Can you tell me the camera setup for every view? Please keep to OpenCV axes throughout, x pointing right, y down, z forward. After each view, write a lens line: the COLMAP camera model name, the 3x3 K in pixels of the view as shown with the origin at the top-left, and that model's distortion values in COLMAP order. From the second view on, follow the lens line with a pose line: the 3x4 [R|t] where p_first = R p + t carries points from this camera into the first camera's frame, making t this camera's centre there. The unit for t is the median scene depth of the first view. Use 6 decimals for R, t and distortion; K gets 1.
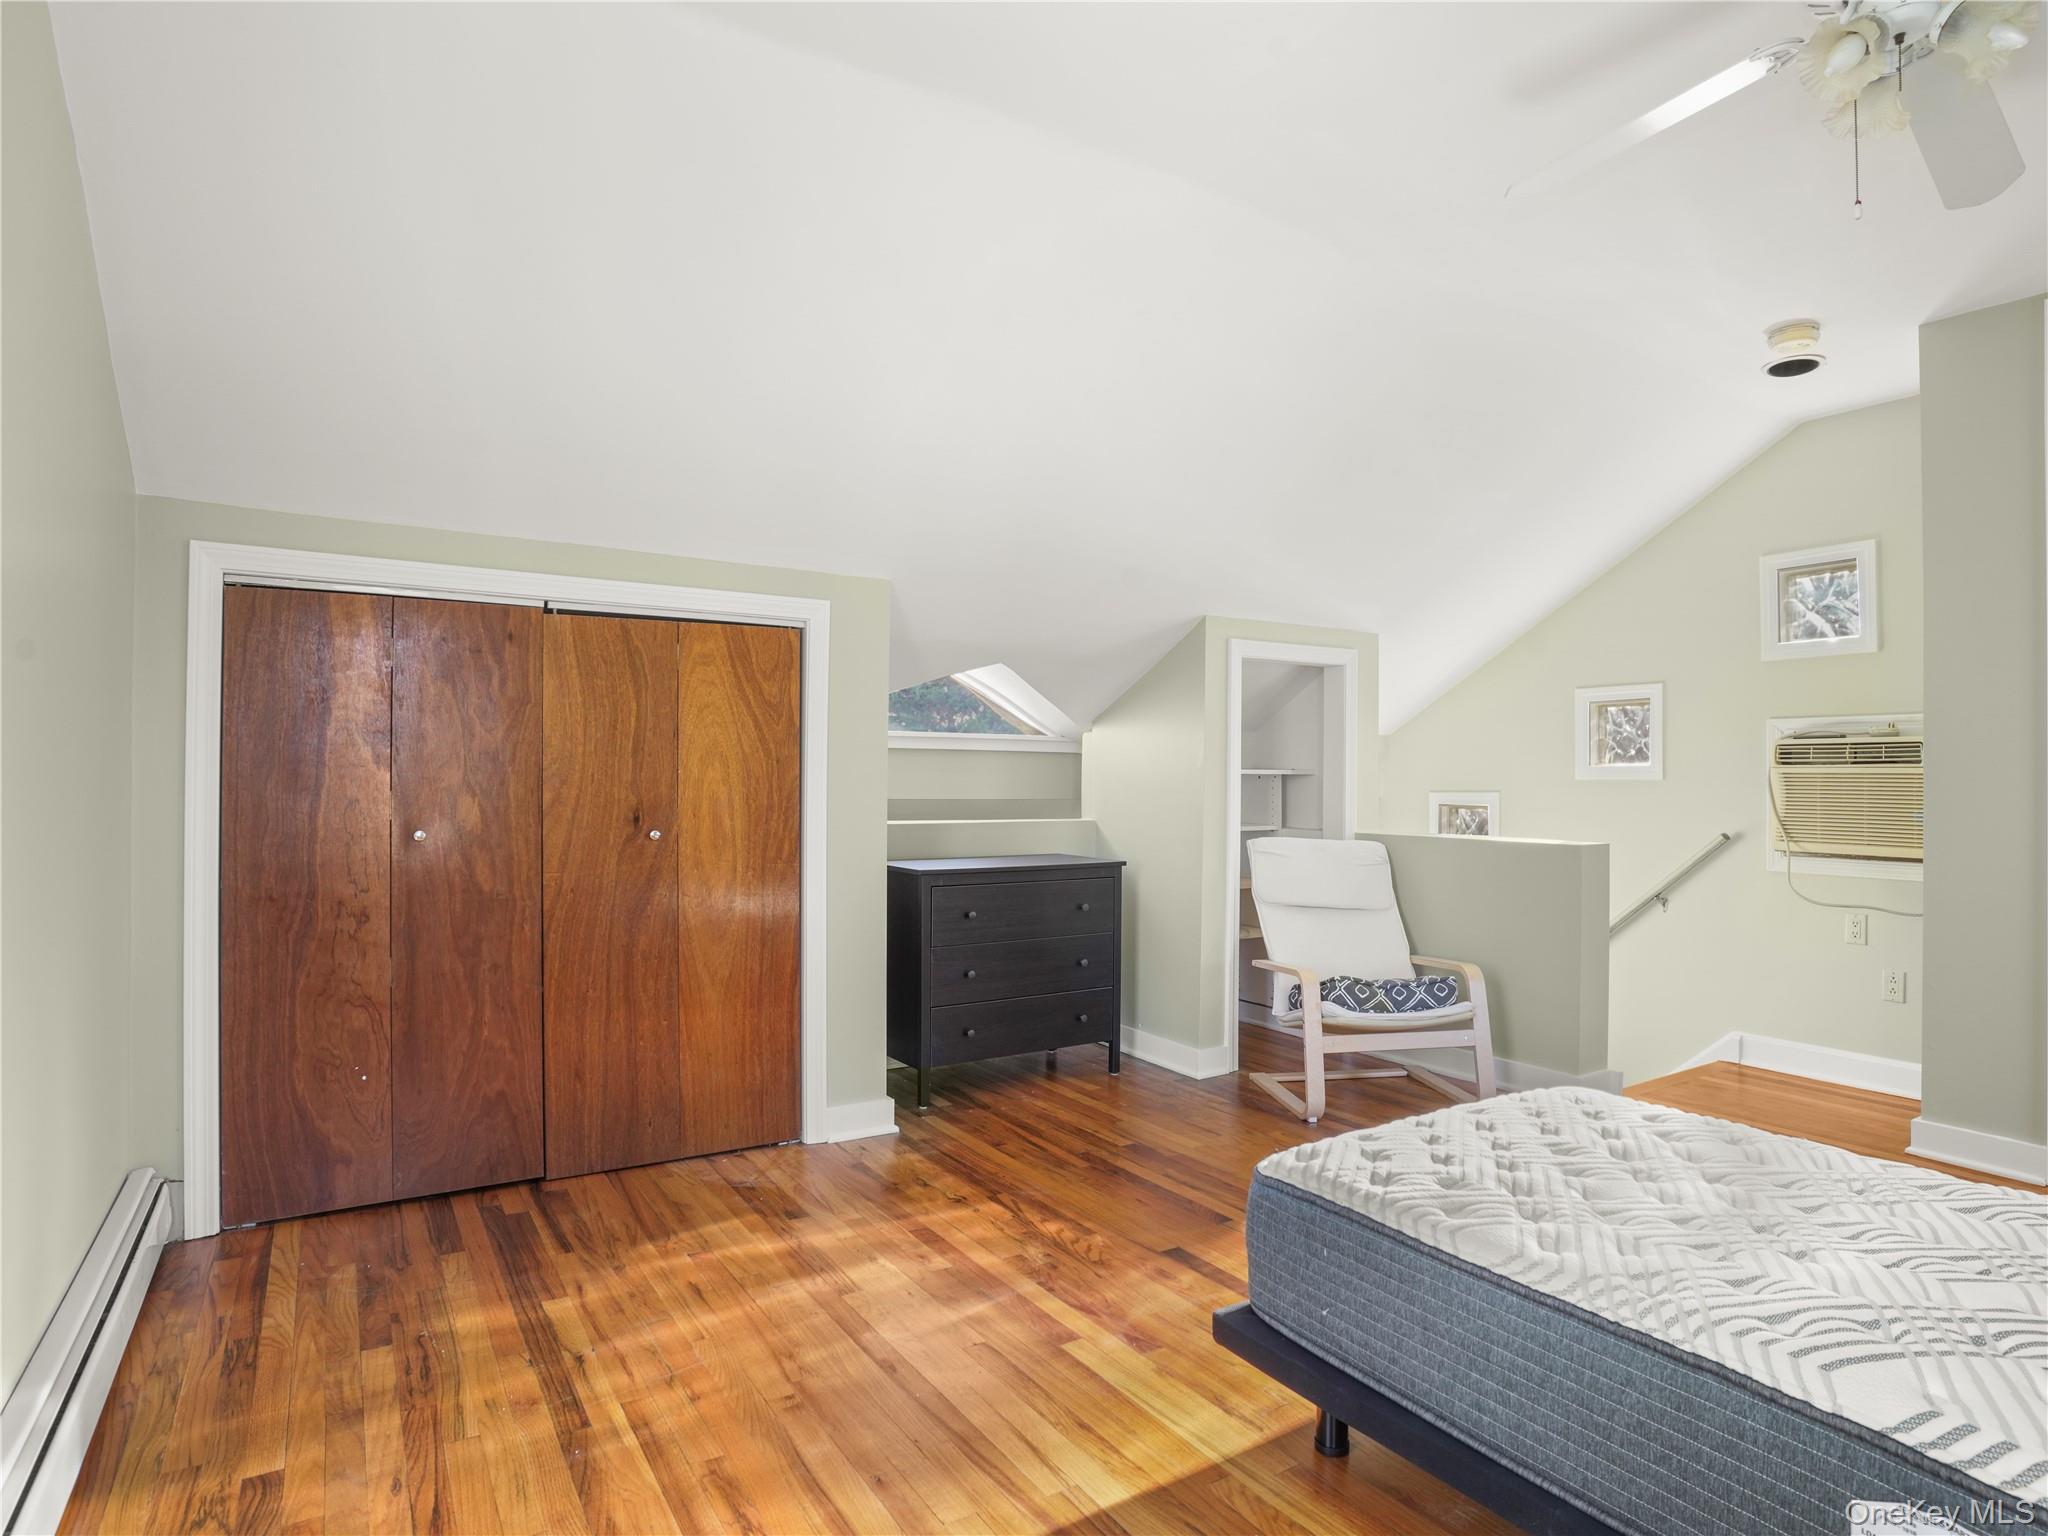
lens RADIAL K [[1152.7, 0, 1032.1], [0, 1152.7, 773.7], [0, 0, 1]] dist [-0.076780, 0.036205]
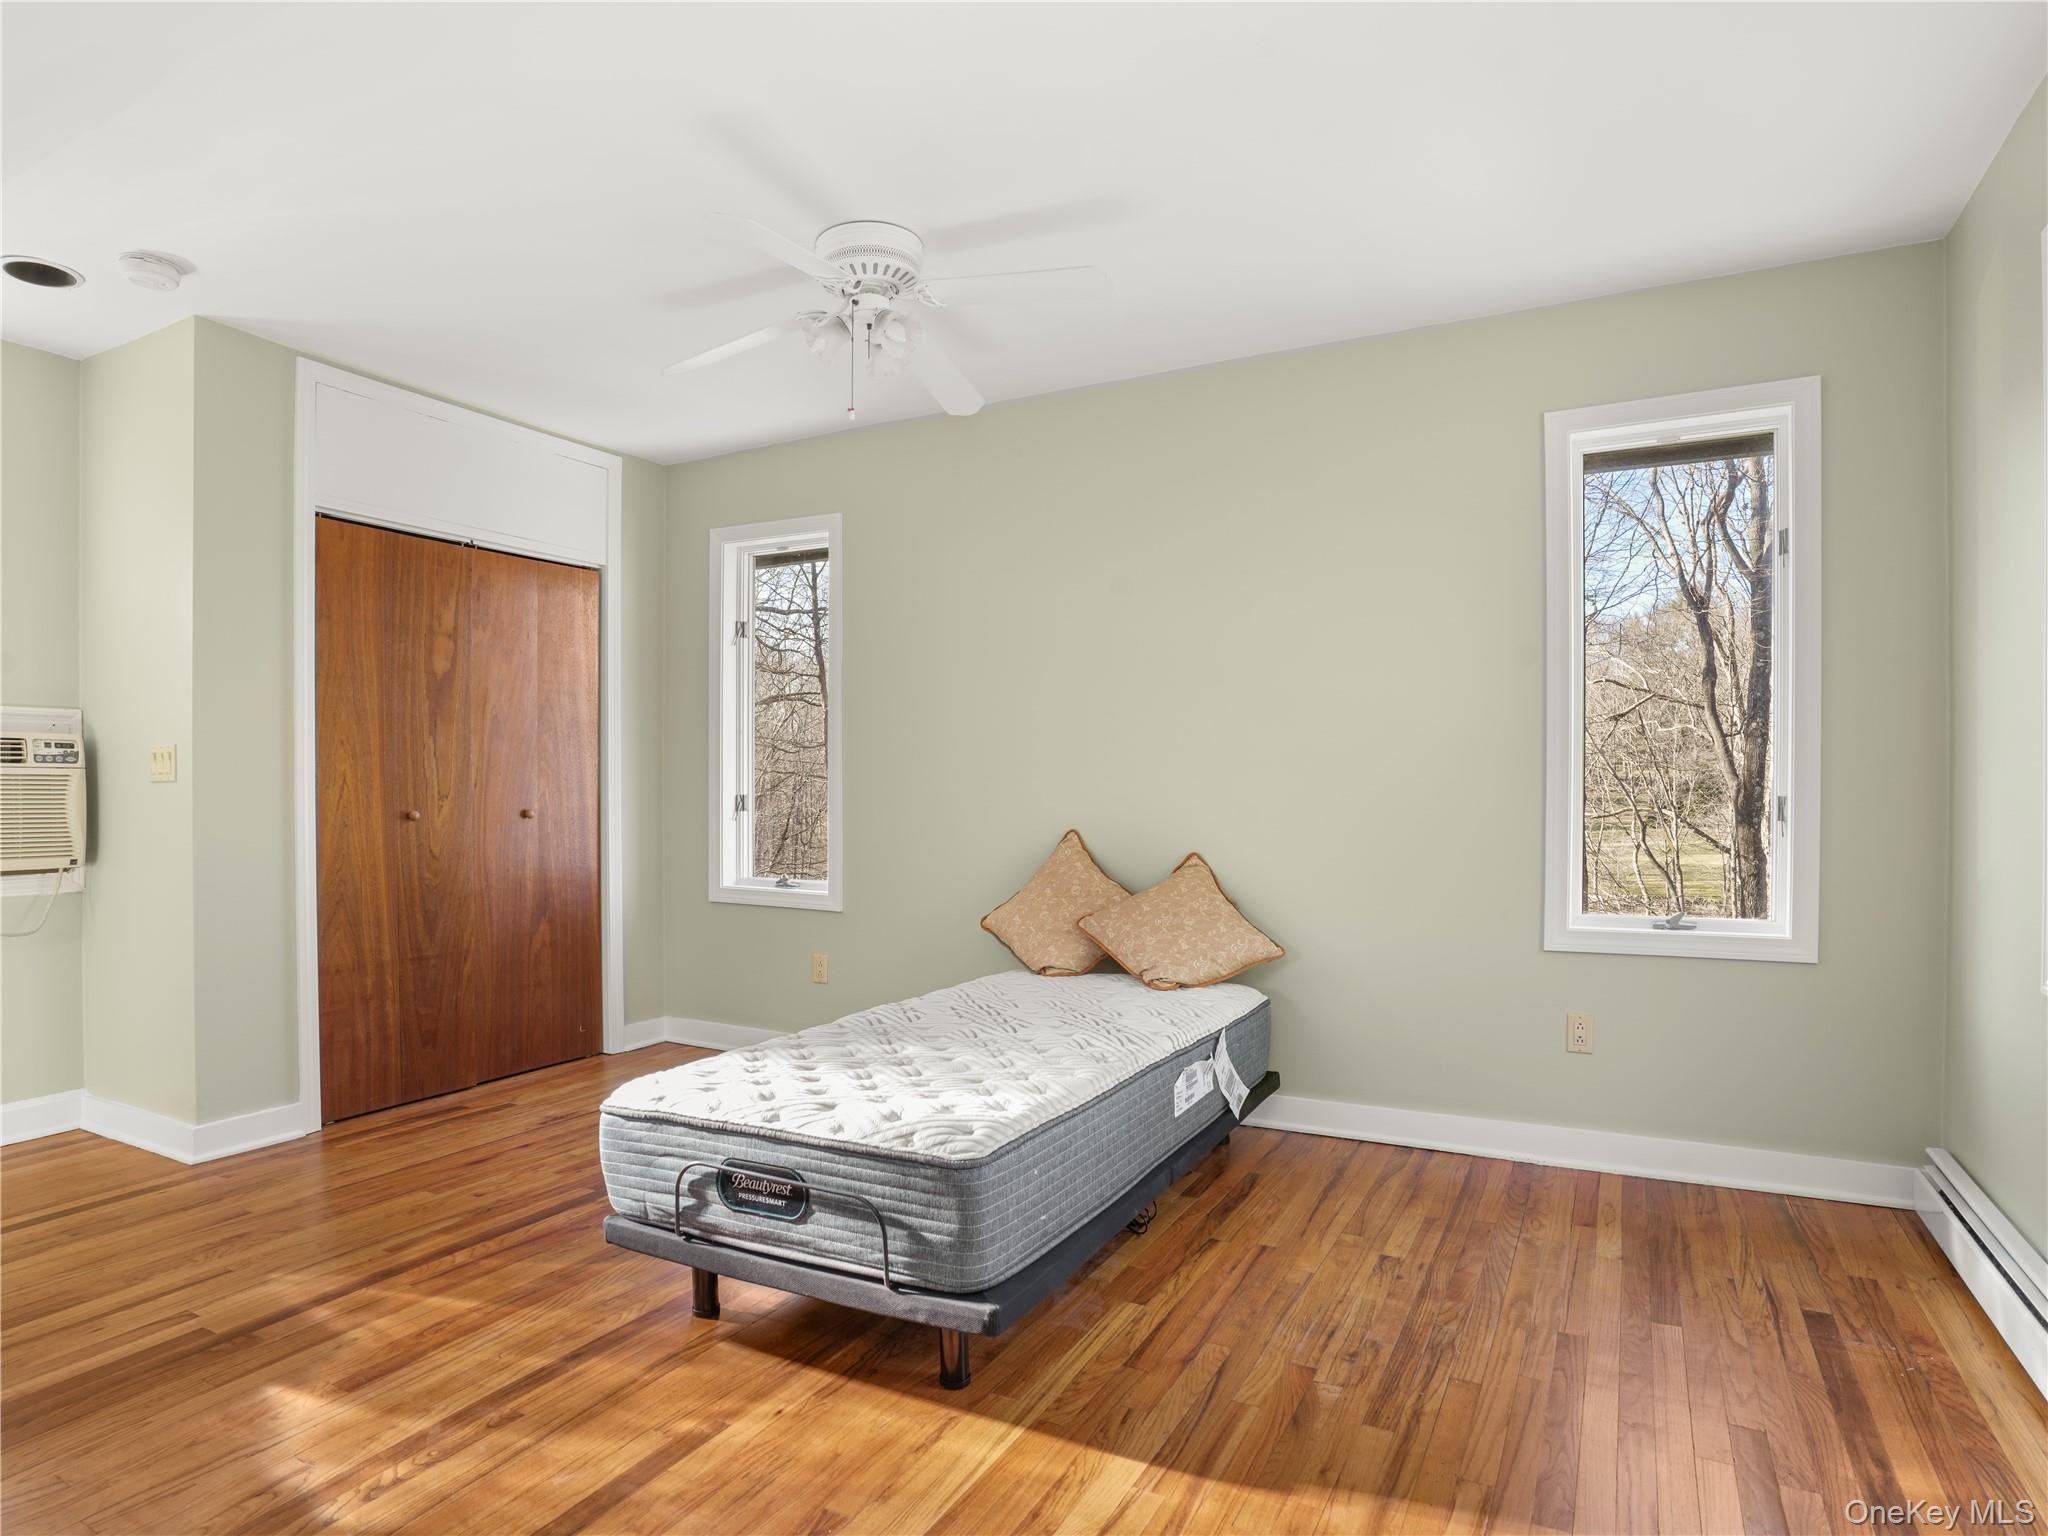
lens RADIAL K [[1152.7, 0, 1034.1], [0, 1152.7, 783.0], [0, 0, 1]] dist [-0.076780, 0.036205]
pose [[-0.518541, 0.000117, 0.855053, -0.794646], [-0.012643, 0.999890, -0.007804, 0.012226], [-0.854960, -0.014857, -0.518482, 1.646825]]
